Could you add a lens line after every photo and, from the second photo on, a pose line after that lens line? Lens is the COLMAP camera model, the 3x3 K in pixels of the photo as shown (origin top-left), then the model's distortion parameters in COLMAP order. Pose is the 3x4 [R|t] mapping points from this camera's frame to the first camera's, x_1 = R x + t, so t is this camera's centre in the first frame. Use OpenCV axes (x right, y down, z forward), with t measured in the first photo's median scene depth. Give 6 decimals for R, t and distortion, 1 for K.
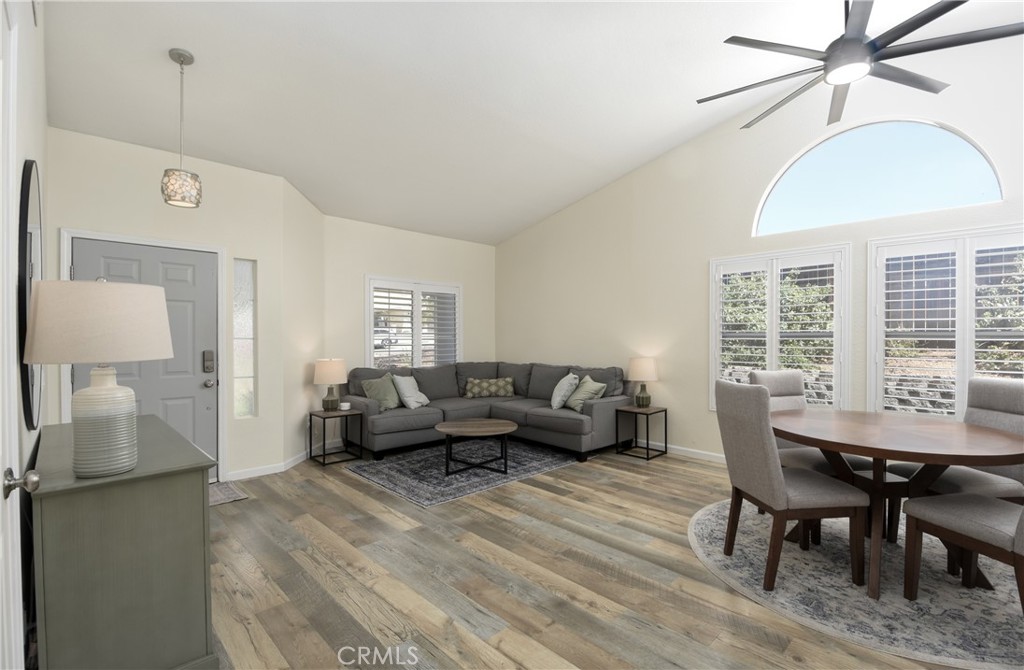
lens RADIAL K [[463.9, 0, 518.9], [0, 463.9, 338.2], [0, 0, 1]] dist [-0.007761, -0.008897]
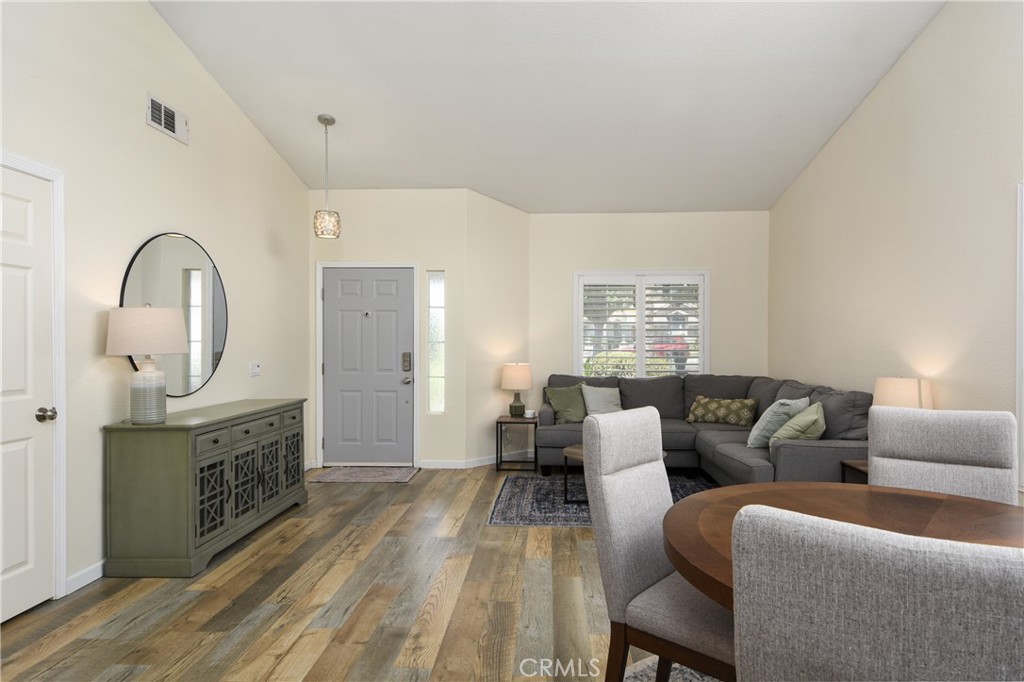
lens RADIAL K [[576.8, 0, 512.3], [0, 576.8, 338.2], [0, 0, 1]] dist [0.005341, -0.000268]
pose [[0.680094, -0.002141, -0.733122, 0.635799], [-0.004881, 0.999960, -0.007449, 0.000891], [0.733109, 0.008645, 0.680057, 0.231110]]
